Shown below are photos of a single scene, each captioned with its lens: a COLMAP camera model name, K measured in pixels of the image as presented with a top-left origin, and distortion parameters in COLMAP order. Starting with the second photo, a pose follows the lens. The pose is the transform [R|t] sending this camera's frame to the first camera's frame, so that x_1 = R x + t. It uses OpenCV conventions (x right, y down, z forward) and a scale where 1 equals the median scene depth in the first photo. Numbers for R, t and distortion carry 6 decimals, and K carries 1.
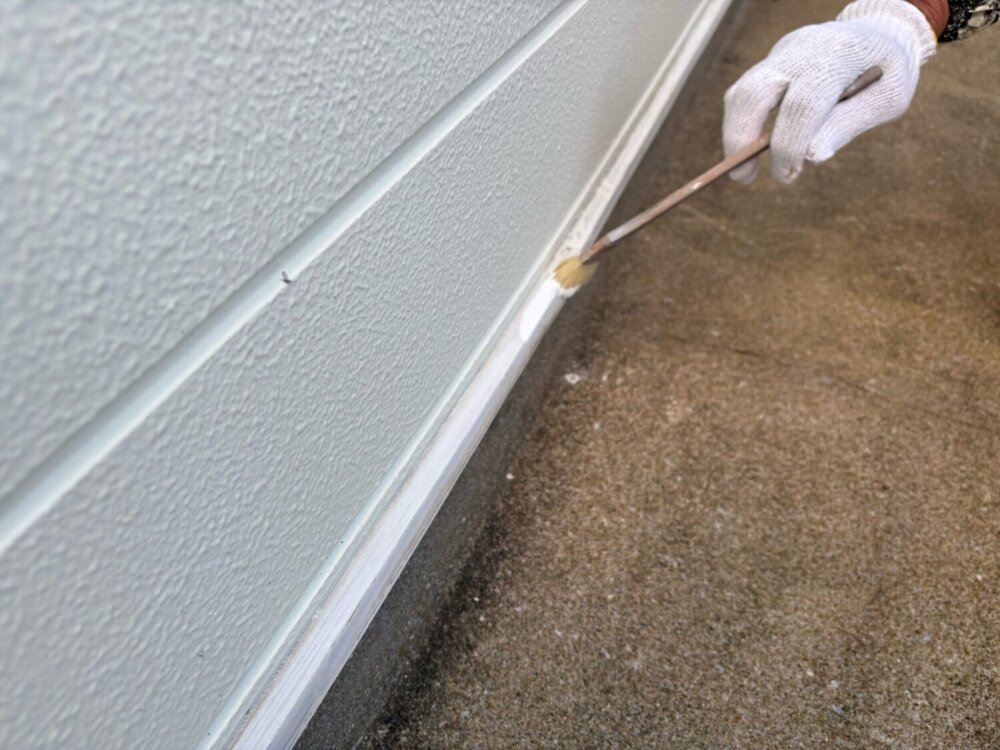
lens RADIAL K [[767.5, 0, 501.7], [0, 767.5, 380.9], [0, 0, 1]] dist [0.039230, -0.045180]
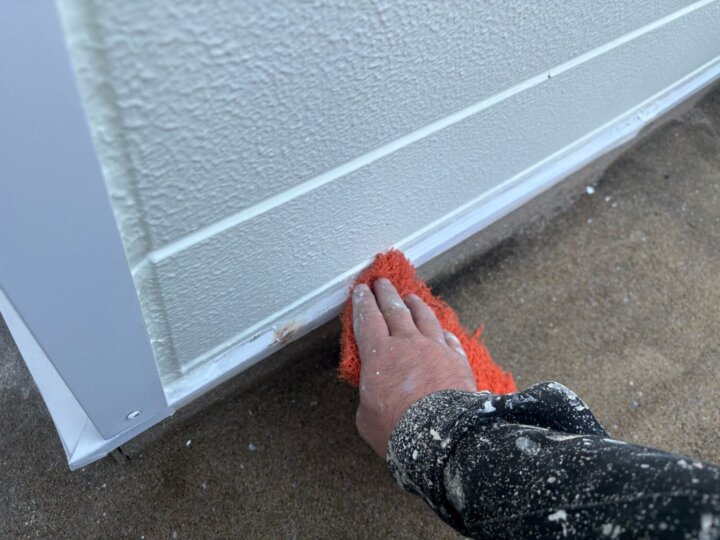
lens RADIAL K [[552.6, 0, 361.2], [0, 552.6, 274.2], [0, 0, 1]] dist [0.039230, -0.045180]
pose [[0.863882, 0.490214, -0.115749, -0.142710], [-0.452300, 0.856104, 0.250022, 0.106384], [0.221657, -0.163637, 0.961297, -0.402962]]
